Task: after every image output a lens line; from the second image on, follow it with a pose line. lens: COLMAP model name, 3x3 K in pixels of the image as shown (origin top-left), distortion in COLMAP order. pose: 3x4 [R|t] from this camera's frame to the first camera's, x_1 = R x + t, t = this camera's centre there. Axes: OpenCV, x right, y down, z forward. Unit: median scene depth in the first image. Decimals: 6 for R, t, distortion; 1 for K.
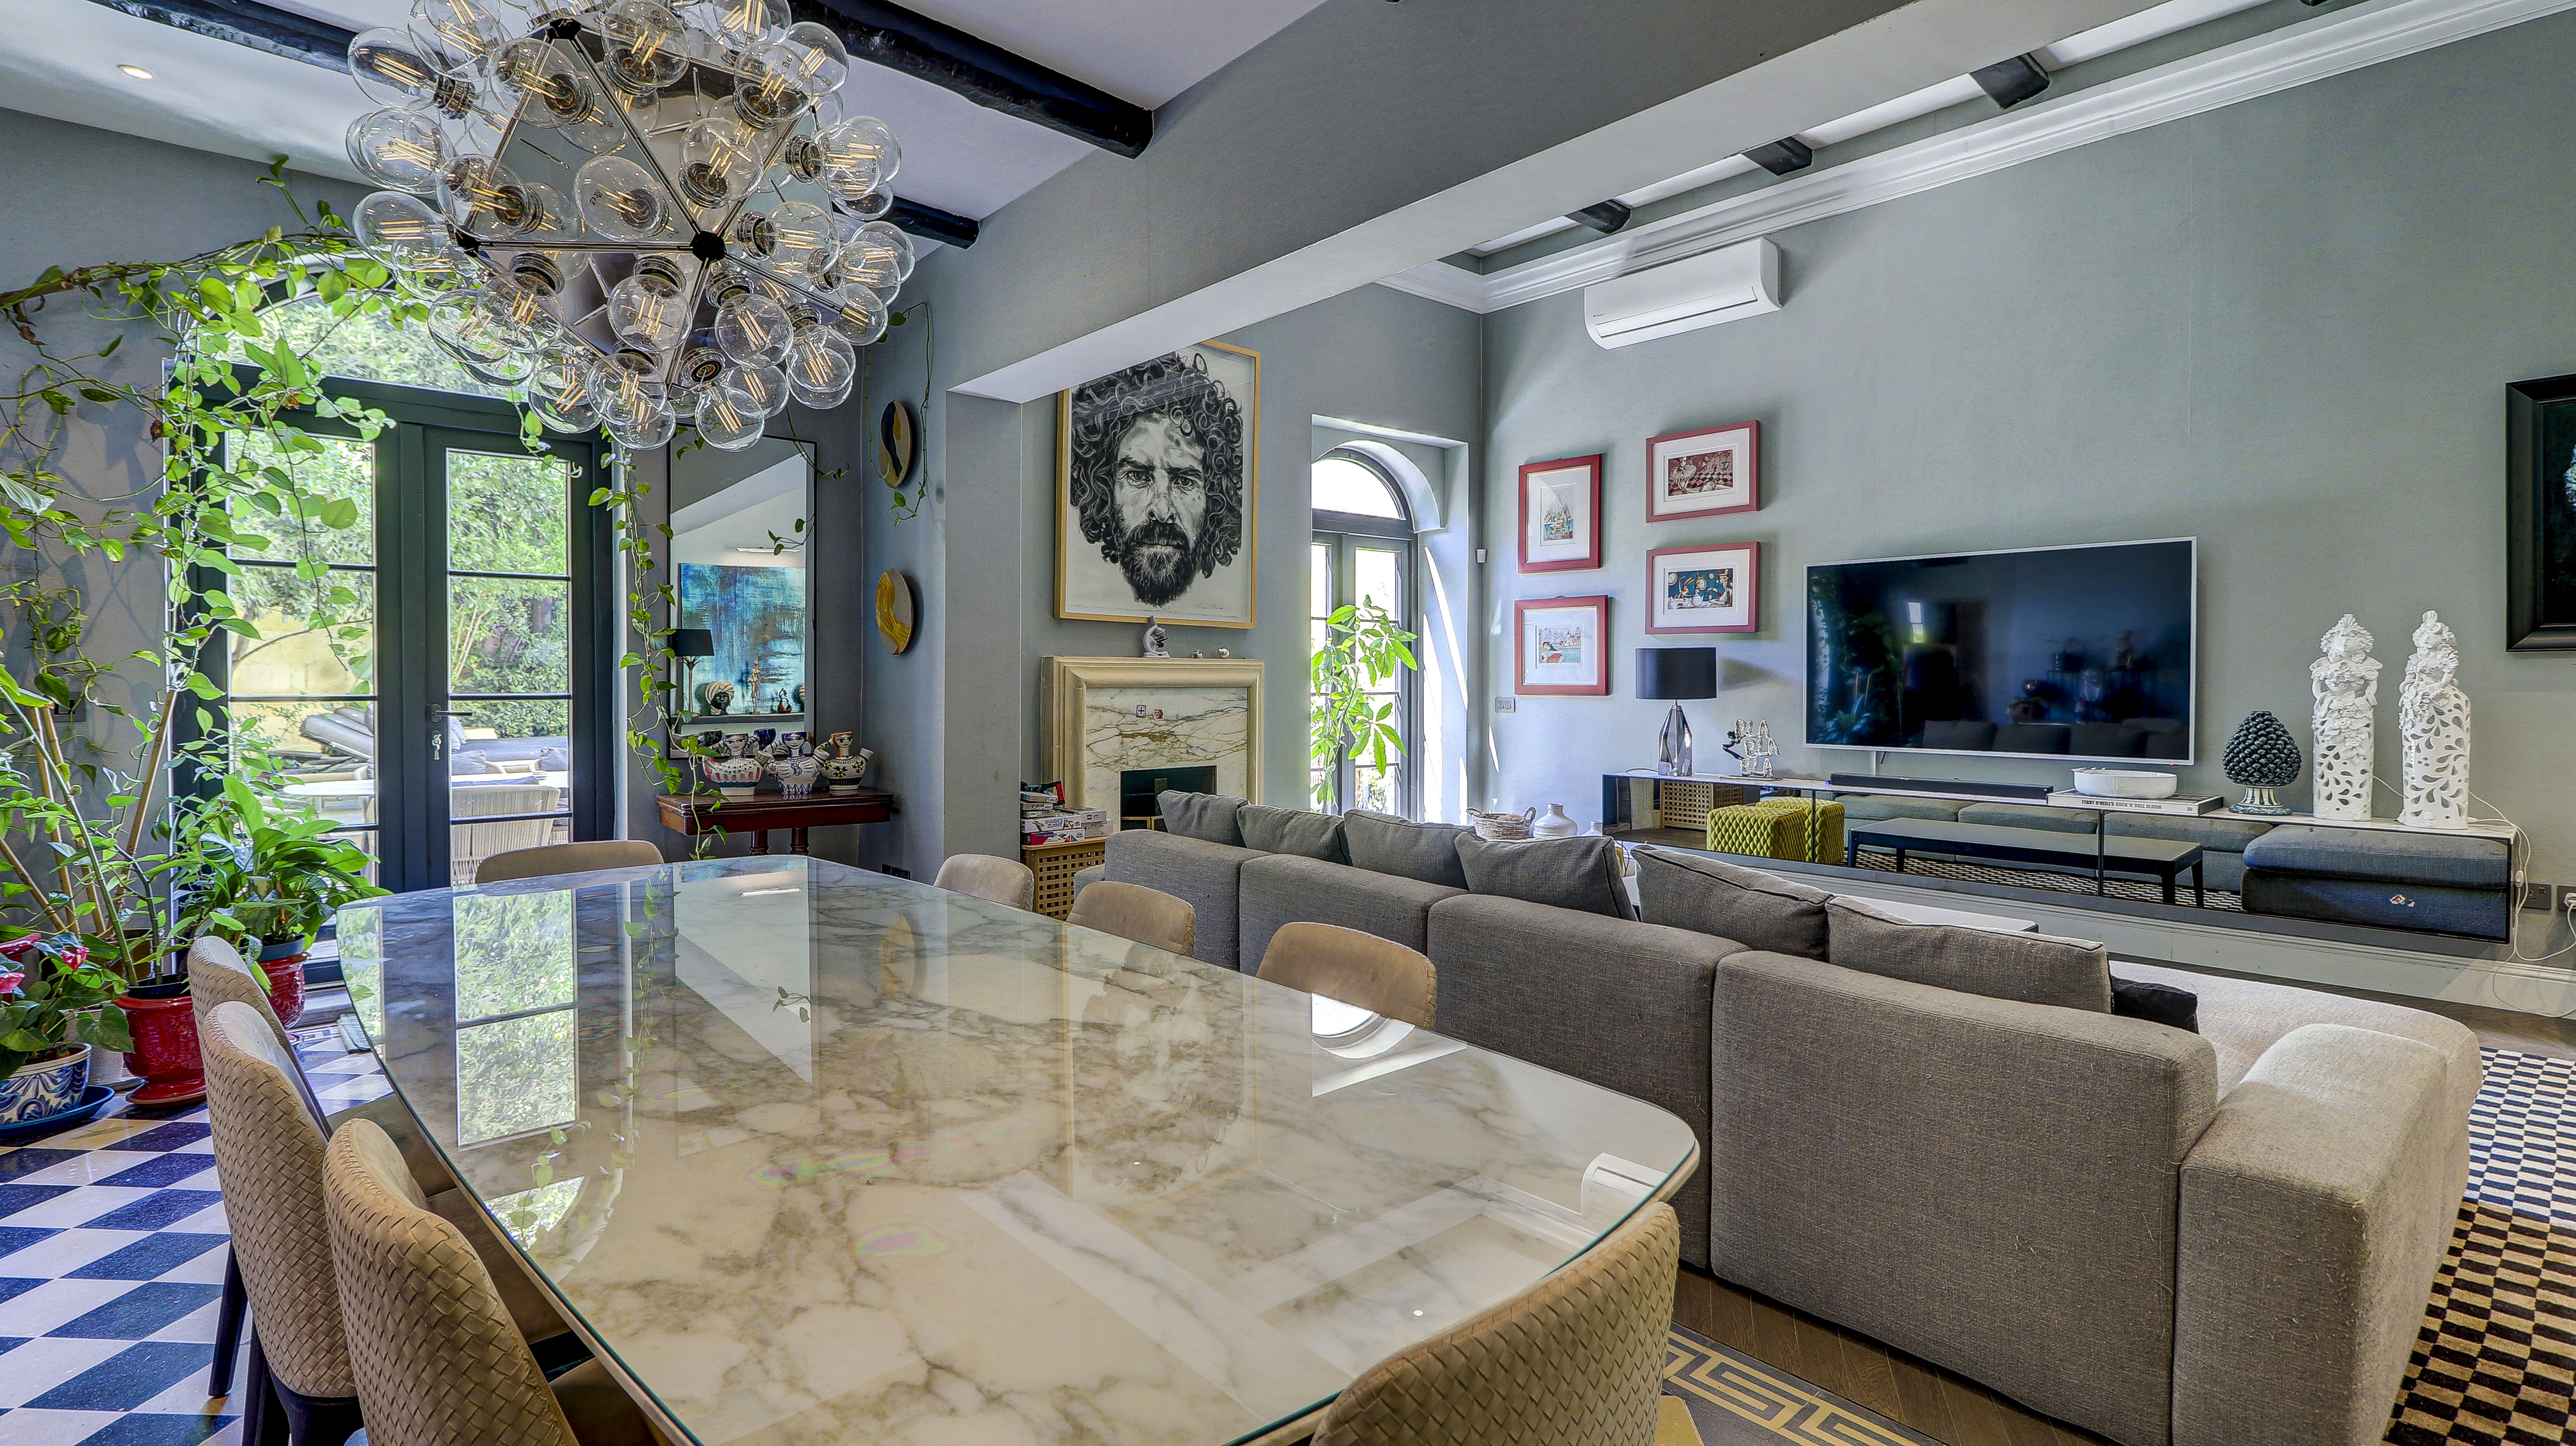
lens RADIAL K [[1213.0, 0, 1340.8], [0, 1213.0, 702.4], [0, 0, 1]] dist [-0.001901, -0.000968]
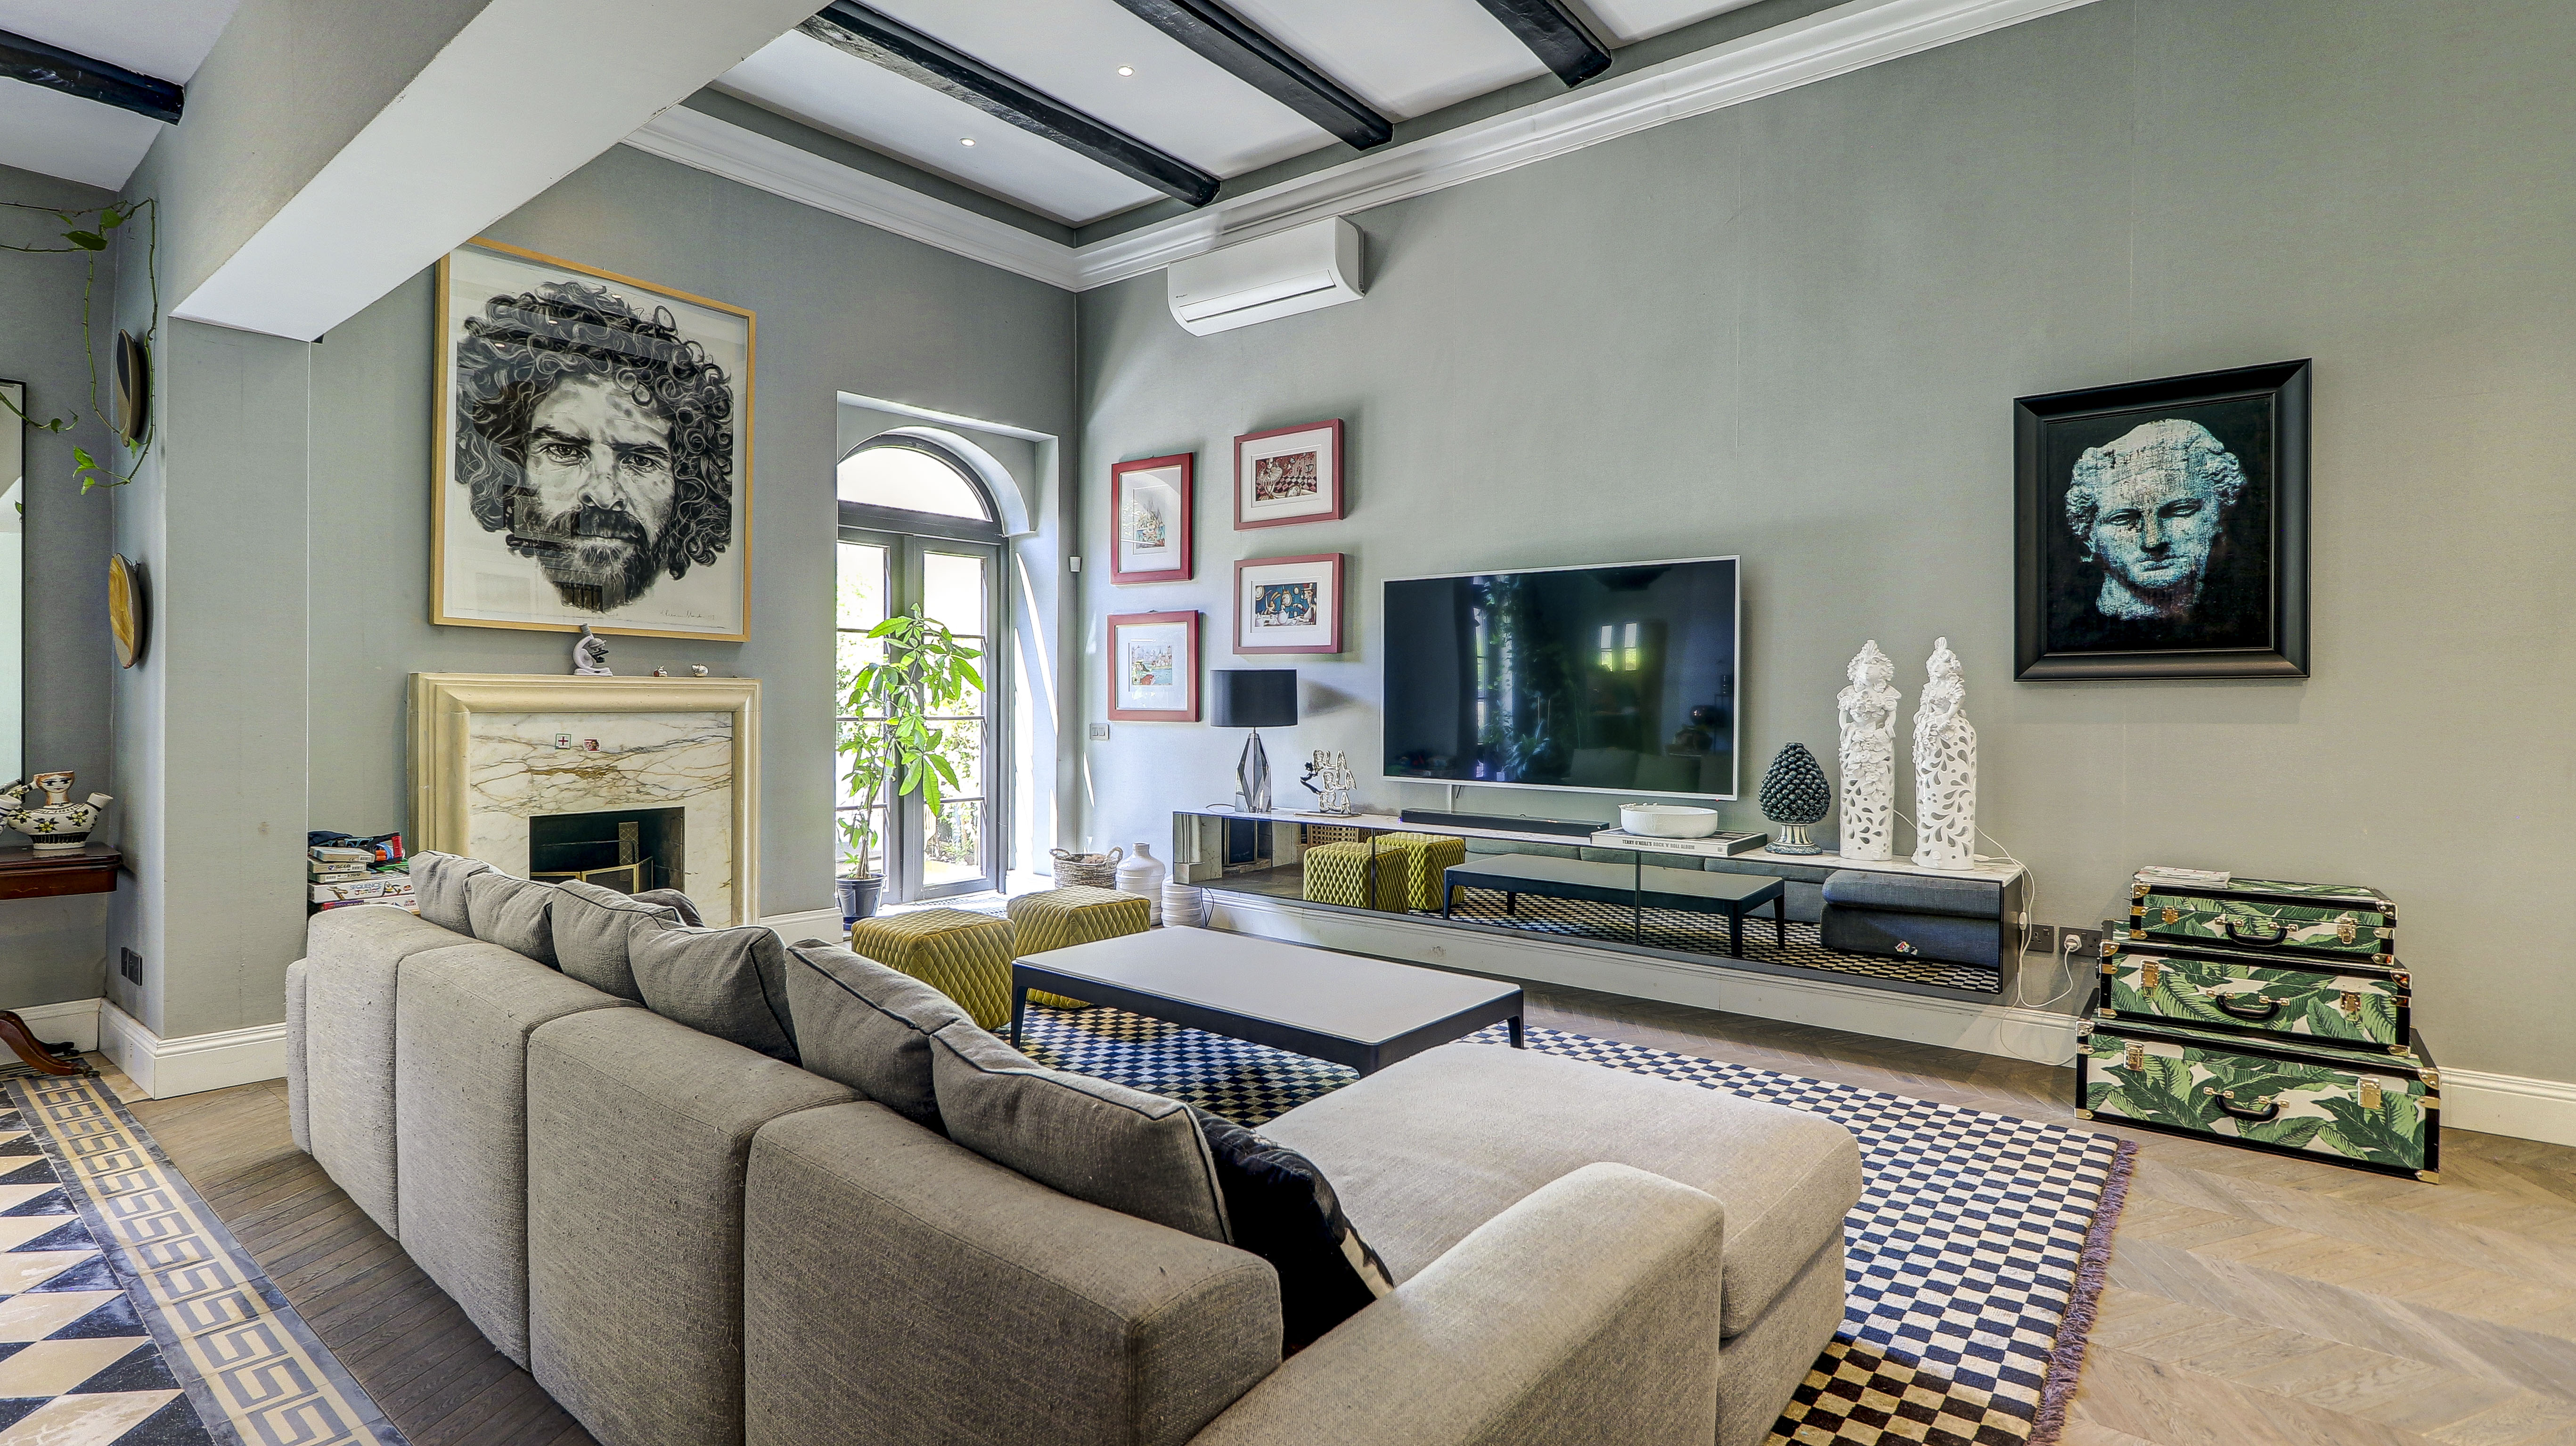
lens RADIAL K [[1216.5, 0, 1359.2], [0, 1216.5, 723.7], [0, 0, 1]] dist [0.001517, -0.000467]
pose [[0.984769, 0.001829, 0.173857, 0.205625], [-0.001934, 0.999998, 0.000436, -0.005712], [-0.173855, -0.000766, 0.984771, 0.104540]]
